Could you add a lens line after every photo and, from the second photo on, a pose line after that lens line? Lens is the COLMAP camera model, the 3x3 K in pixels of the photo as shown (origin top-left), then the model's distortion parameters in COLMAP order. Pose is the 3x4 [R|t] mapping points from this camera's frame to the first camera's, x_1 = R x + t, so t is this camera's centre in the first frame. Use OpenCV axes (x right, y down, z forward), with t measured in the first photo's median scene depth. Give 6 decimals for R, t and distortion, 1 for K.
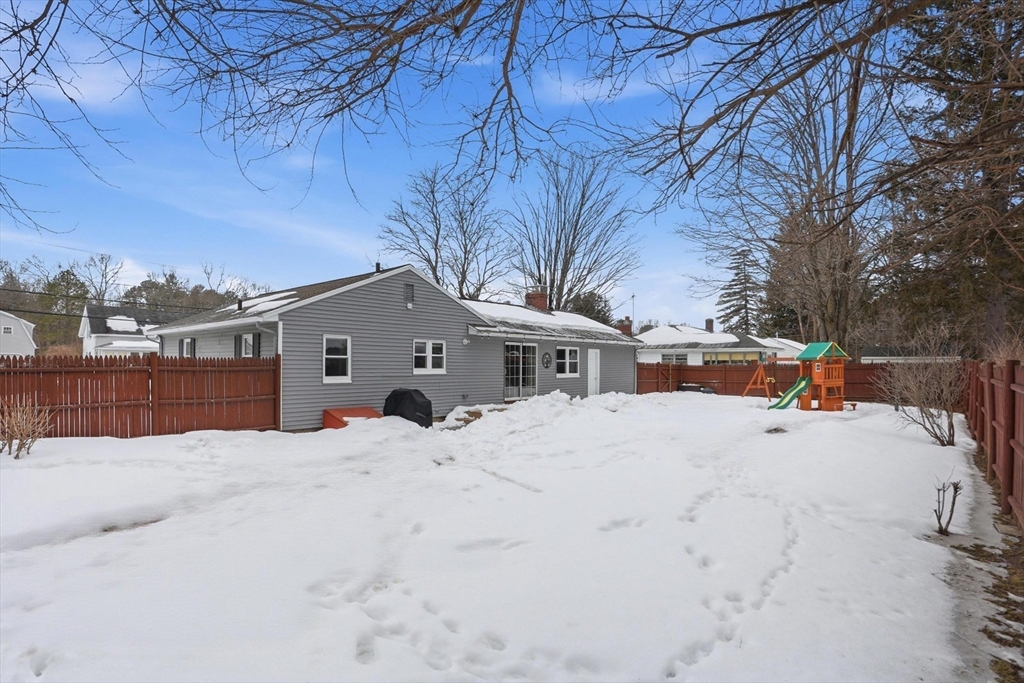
lens RADIAL K [[517.2, 0, 516.6], [0, 517.2, 317.1], [0, 0, 1]] dist [-0.075326, 0.027579]
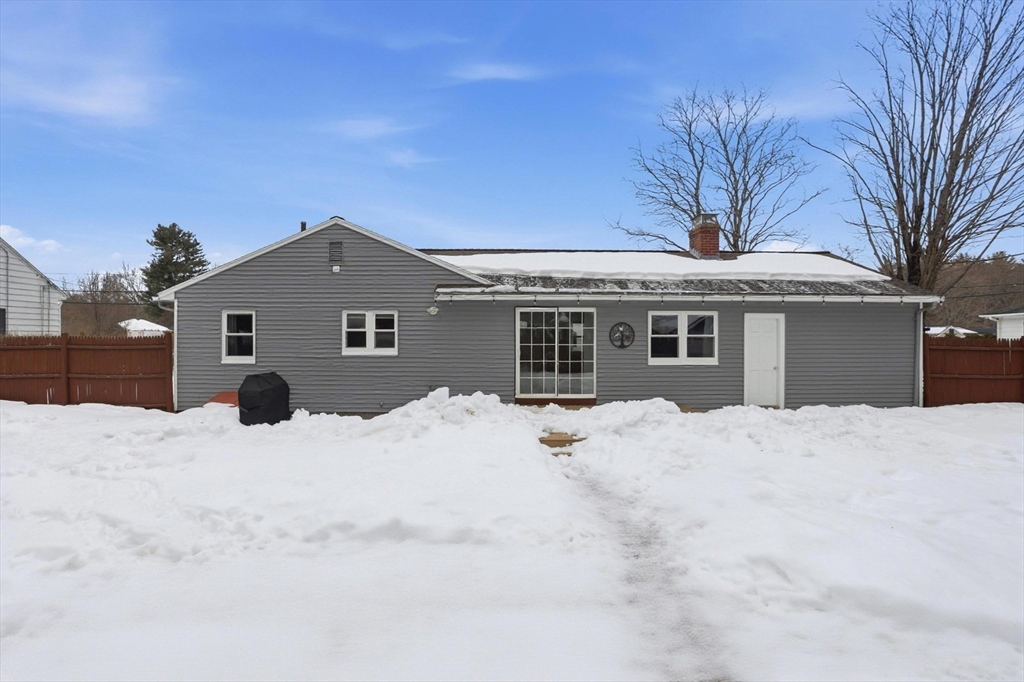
lens RADIAL K [[524.1, 0, 515.7], [0, 524.1, 331.9], [0, 0, 1]] dist [-0.075934, 0.034531]
pose [[0.661609, -0.019597, -0.749593, 0.521195], [0.069990, 0.996908, 0.035713, 0.059976], [0.746575, -0.076092, 0.660935, 0.615880]]
